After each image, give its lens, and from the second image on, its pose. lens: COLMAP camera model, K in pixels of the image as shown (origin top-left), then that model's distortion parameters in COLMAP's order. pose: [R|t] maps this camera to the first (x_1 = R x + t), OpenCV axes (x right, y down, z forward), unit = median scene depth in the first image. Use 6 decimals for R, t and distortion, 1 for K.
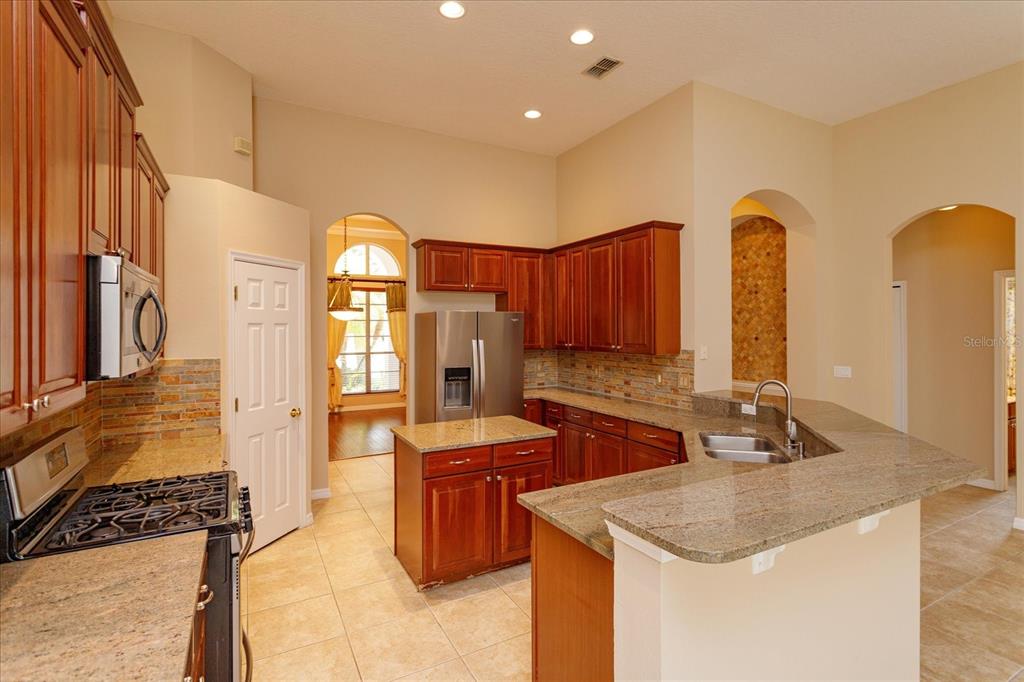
lens RADIAL K [[492.8, 0, 526.3], [0, 492.8, 325.1], [0, 0, 1]] dist [-0.002066, 0.000105]
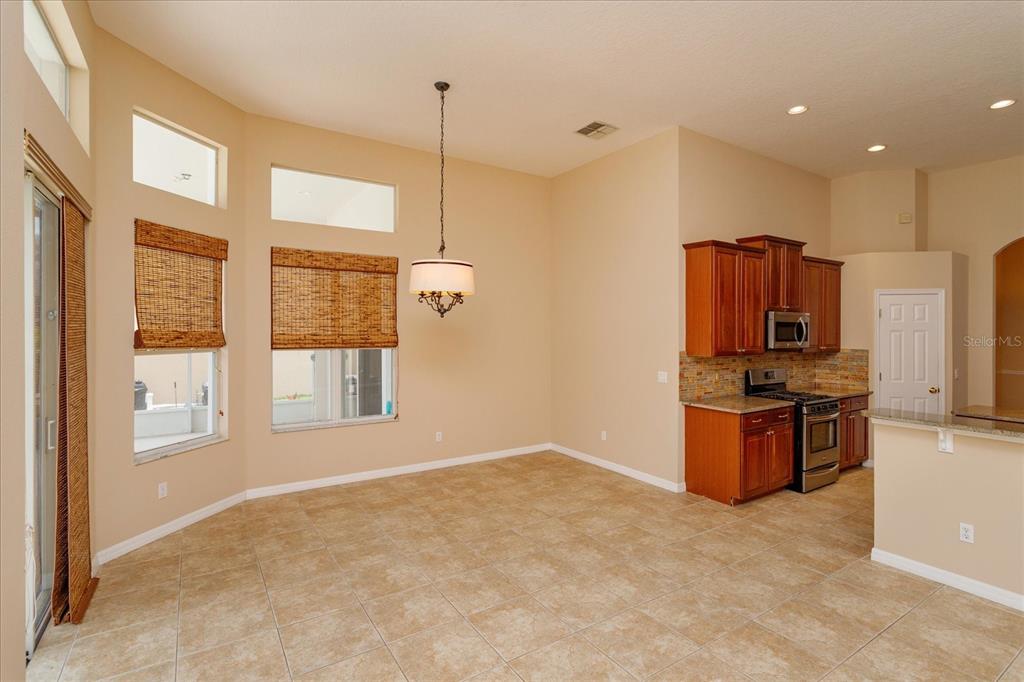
lens RADIAL K [[492.8, 0, 508.8], [0, 492.8, 331.0], [0, 0, 1]] dist [-0.002066, 0.000105]
pose [[0.062279, 0.011349, -0.997994, 0.727078], [0.002269, 0.999931, 0.011513, -0.016768], [0.998056, -0.002981, 0.062249, -0.295162]]
